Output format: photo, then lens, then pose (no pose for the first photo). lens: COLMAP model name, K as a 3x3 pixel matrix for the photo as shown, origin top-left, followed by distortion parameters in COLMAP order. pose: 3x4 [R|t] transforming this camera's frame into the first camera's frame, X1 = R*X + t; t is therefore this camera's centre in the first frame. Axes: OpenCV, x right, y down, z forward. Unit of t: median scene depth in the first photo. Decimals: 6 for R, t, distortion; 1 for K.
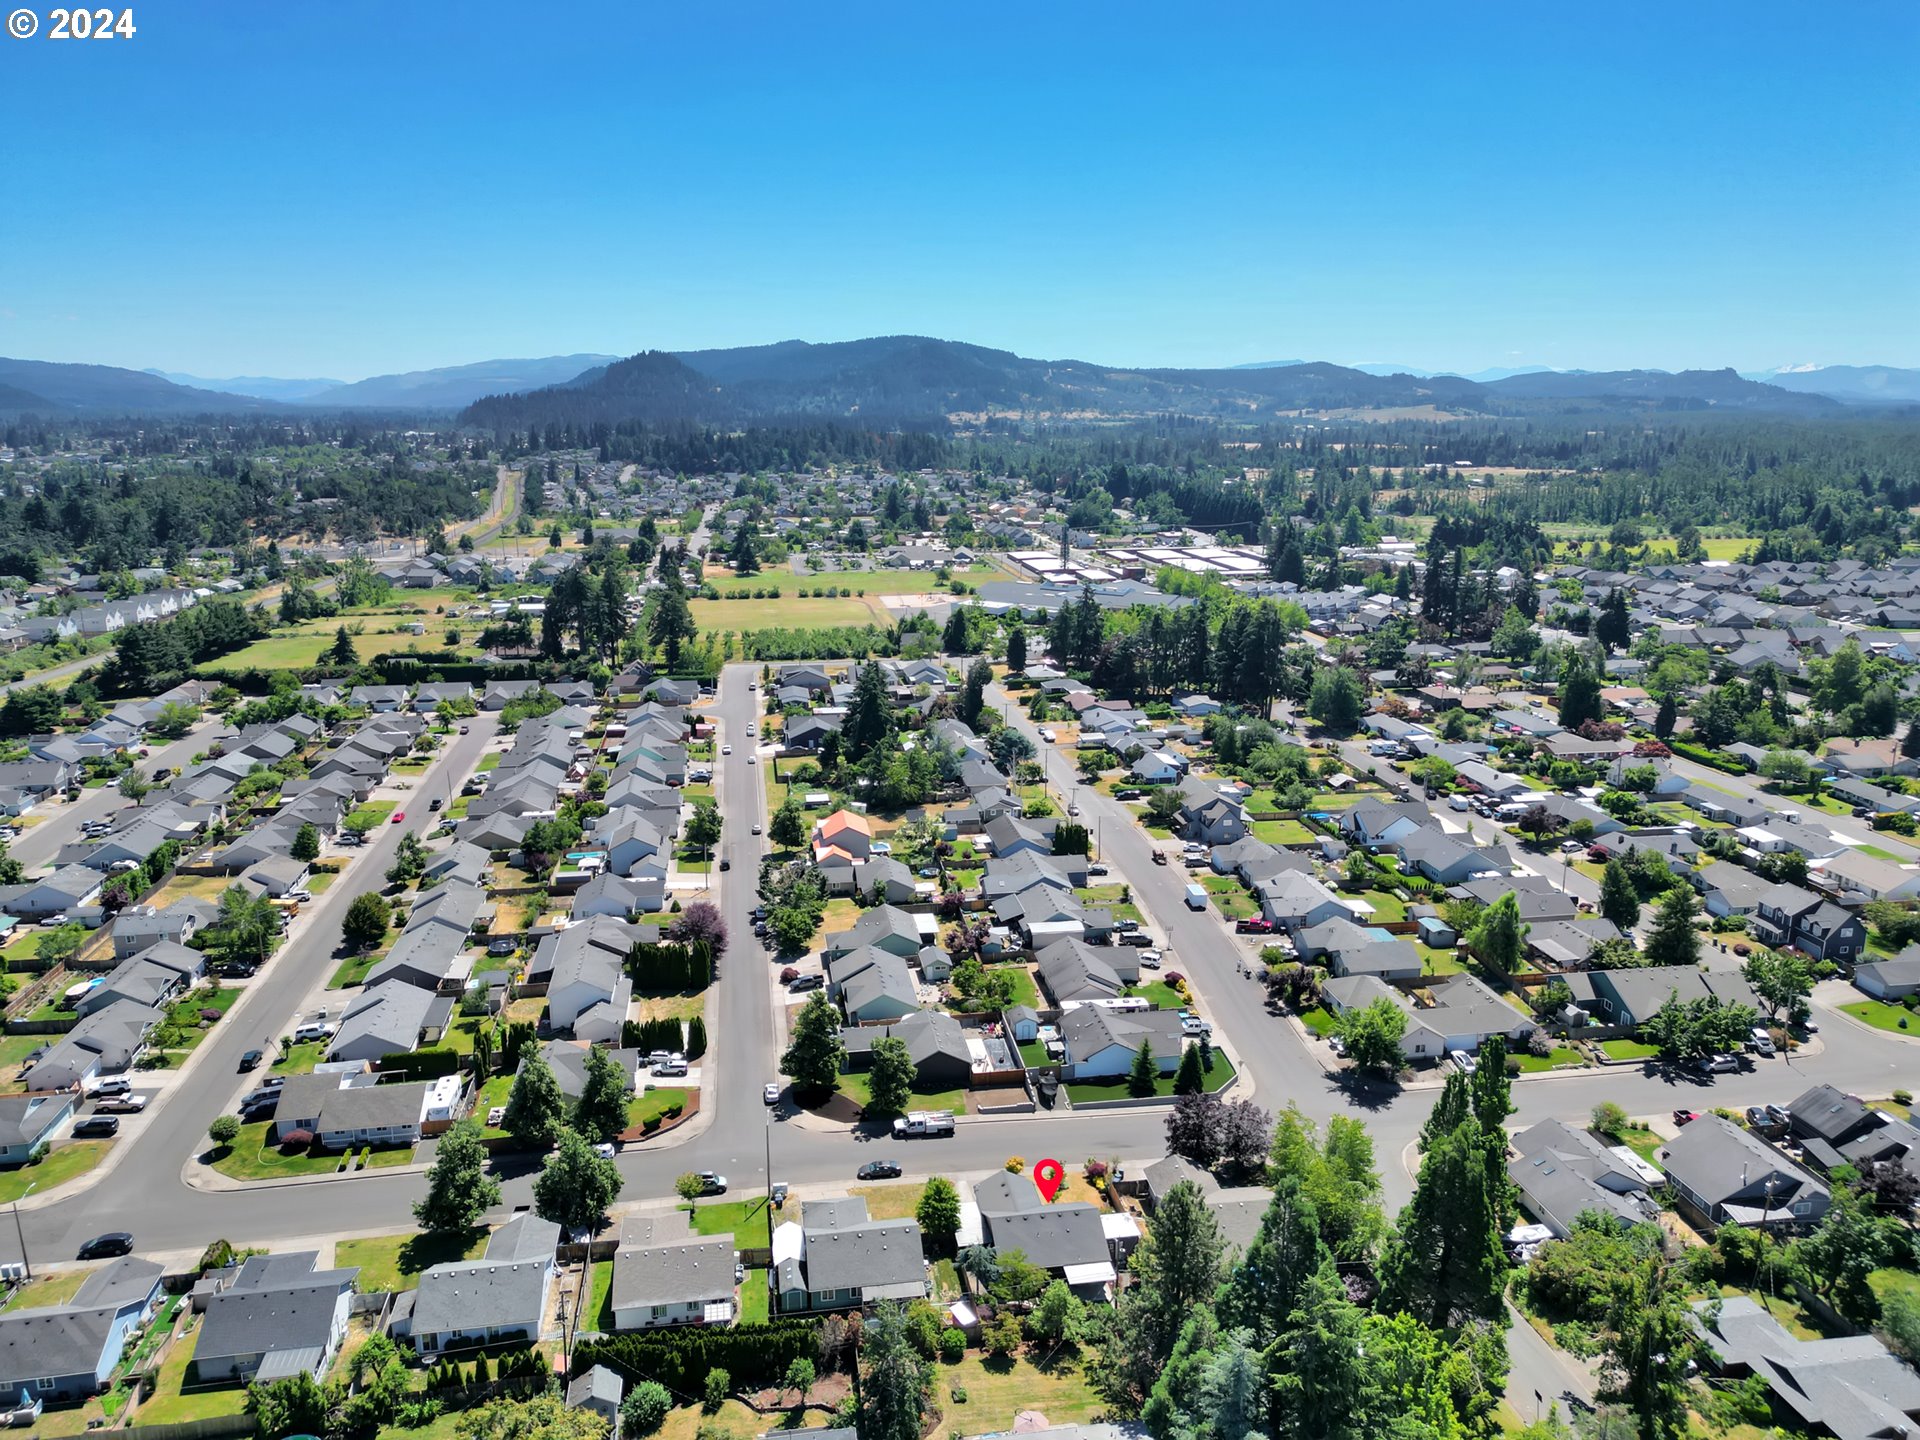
lens RADIAL K [[1326.6, 0, 960.0], [0, 1326.6, 720.0], [0, 0, 1]] dist [0.086597, -0.085325]
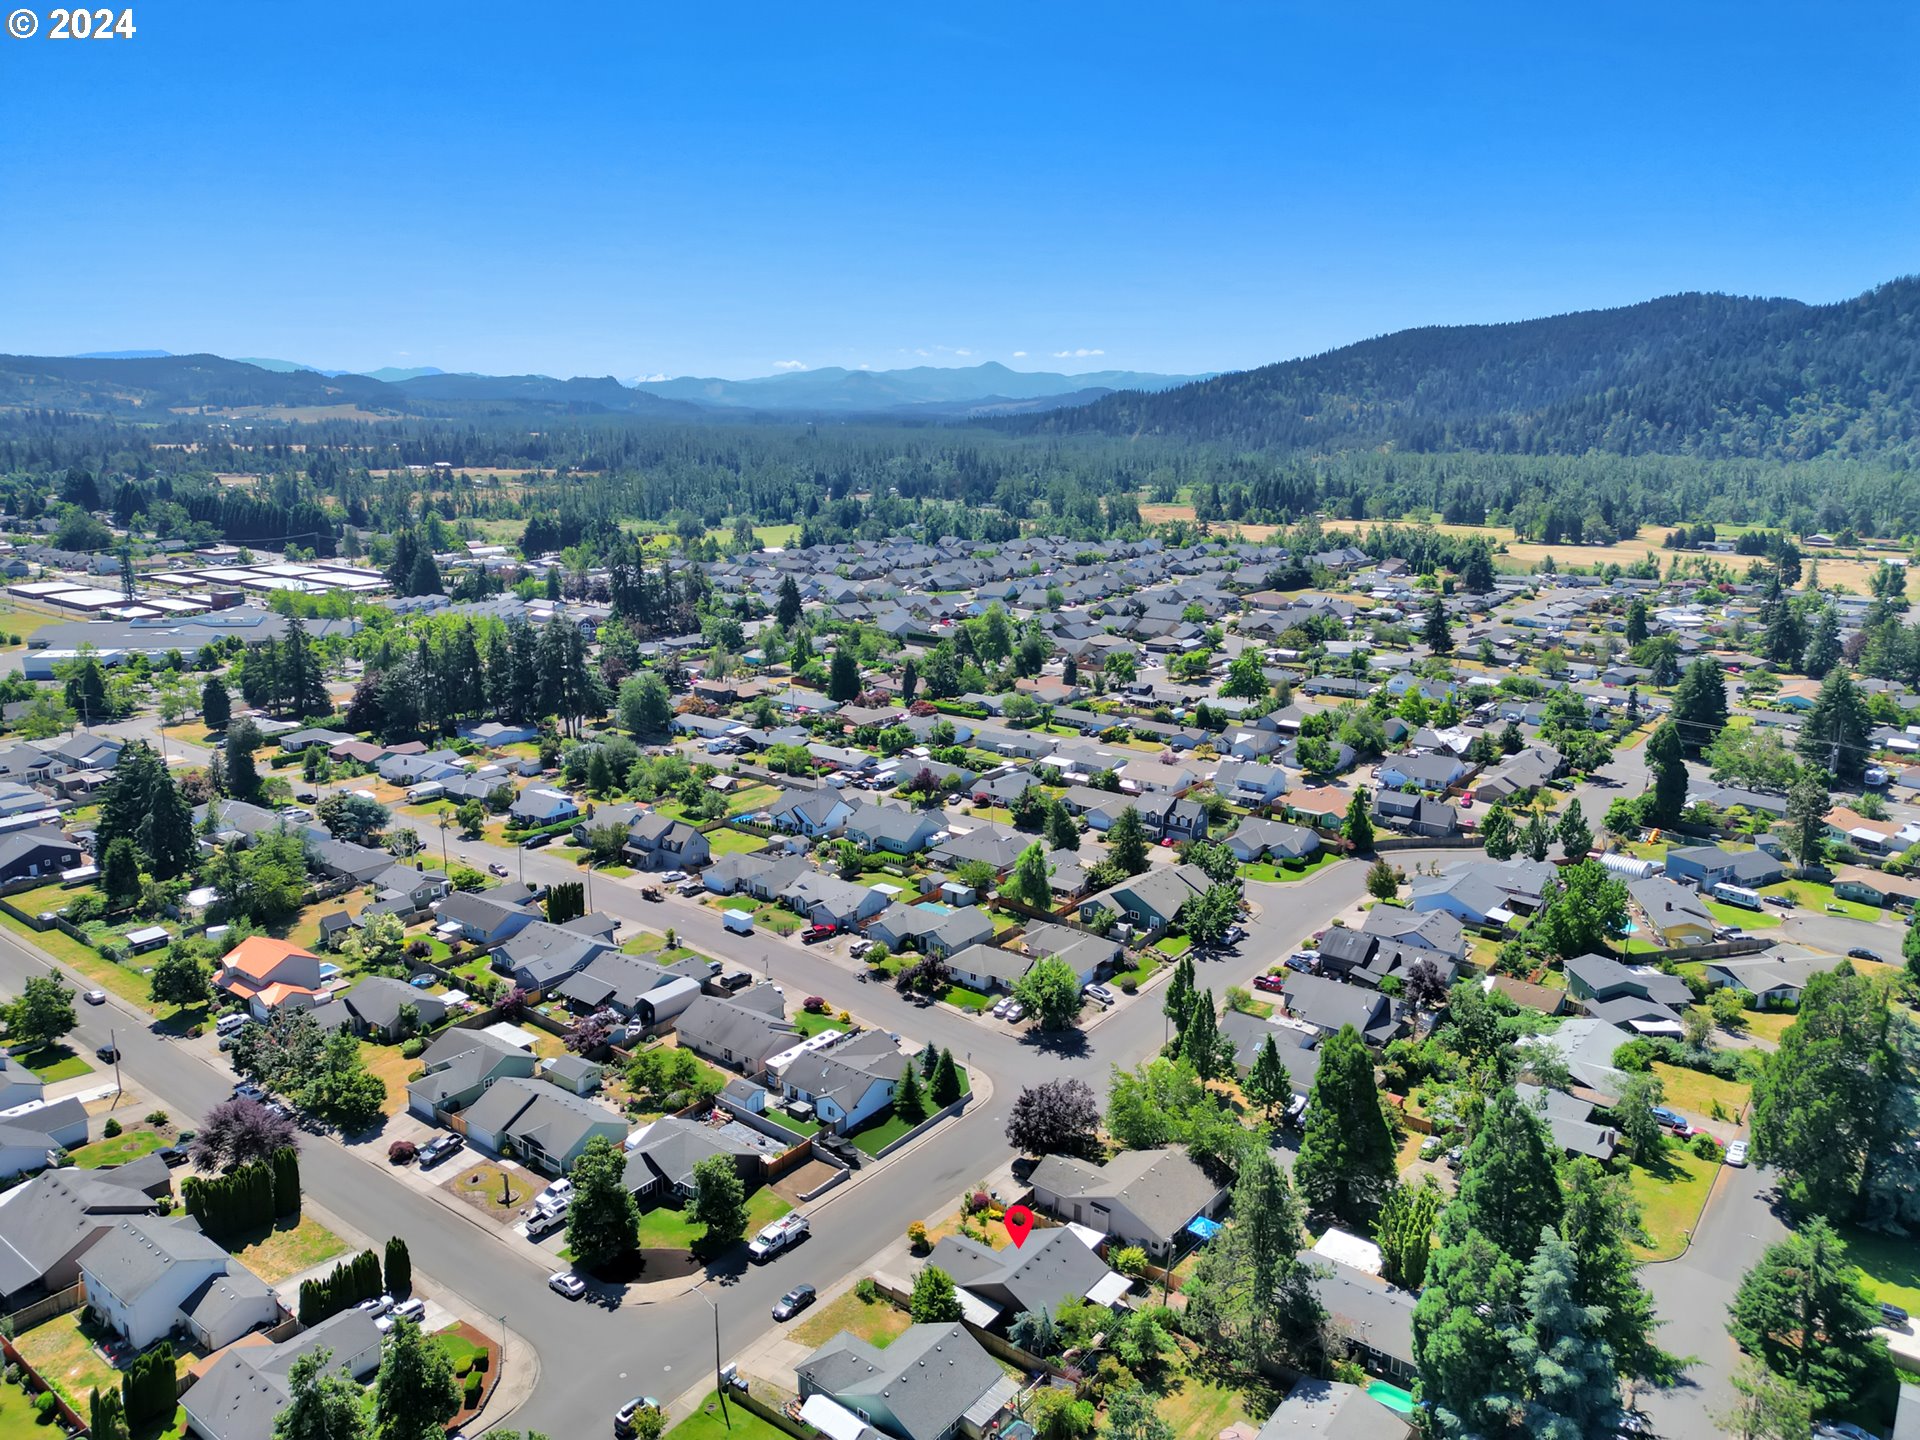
lens RADIAL K [[1326.6, 0, 960.0], [0, 1326.6, 720.0], [0, 0, 1]] dist [0.086597, -0.085325]
pose [[0.734378, -0.151302, 0.661662, -0.328581], [0.151641, 0.986771, 0.057338, -0.042927], [-0.661585, 0.058227, 0.747606, 0.174769]]
